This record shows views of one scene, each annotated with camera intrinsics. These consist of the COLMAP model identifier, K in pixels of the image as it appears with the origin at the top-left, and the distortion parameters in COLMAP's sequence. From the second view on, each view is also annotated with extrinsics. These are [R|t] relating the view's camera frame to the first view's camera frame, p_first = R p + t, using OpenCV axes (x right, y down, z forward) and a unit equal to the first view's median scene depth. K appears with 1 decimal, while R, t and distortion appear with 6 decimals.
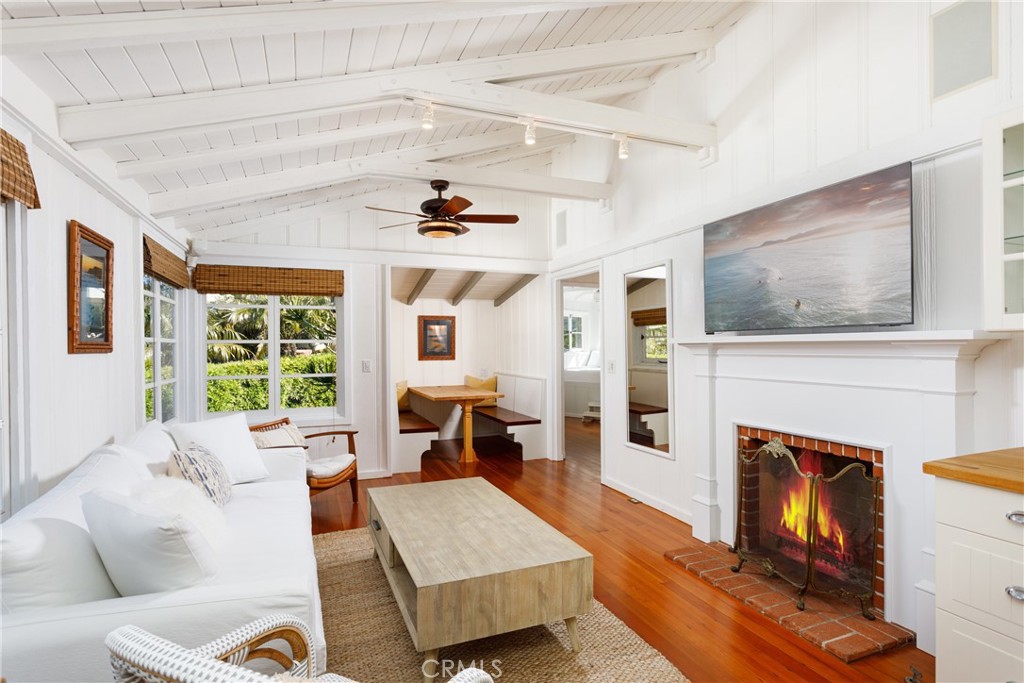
lens RADIAL K [[518.6, 0, 512.0], [0, 518.6, 341.5], [0, 0, 1]] dist [0.000254, -0.000829]
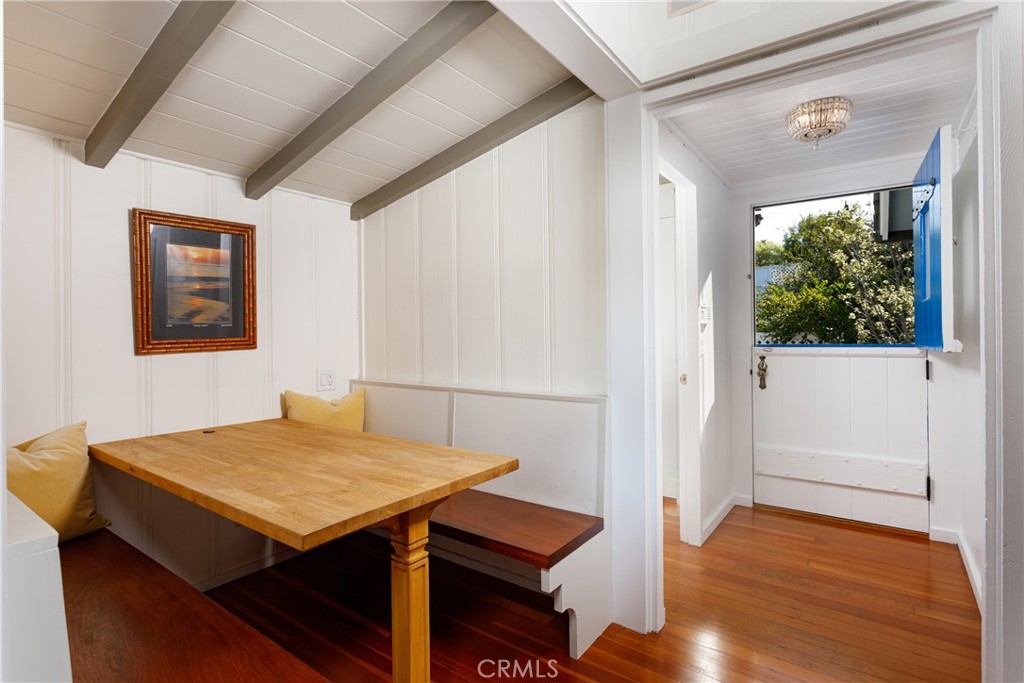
lens RADIAL K [[506.2, 0, 513.1], [0, 506.2, 329.2], [0, 0, 1]] dist [-0.006466, -0.001196]
pose [[0.849542, 0.005659, 0.527490, -0.151315], [-0.002396, 0.999974, -0.006869, 0.024570], [-0.527515, 0.004572, 0.849533, 0.652775]]
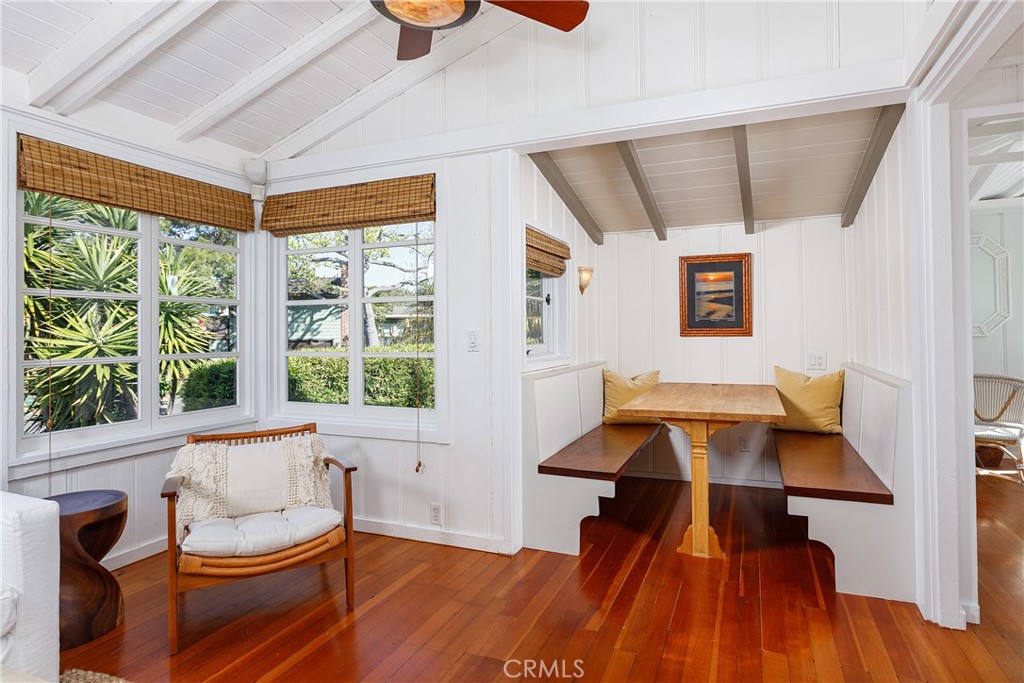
lens RADIAL K [[547.4, 0, 522.2], [0, 547.4, 328.2], [0, 0, 1]] dist [-0.002038, -0.000166]
pose [[0.712267, -0.003375, -0.701900, 0.122800], [0.010109, 0.999934, 0.005450, 0.023497], [0.701835, -0.010977, 0.712254, 0.470076]]
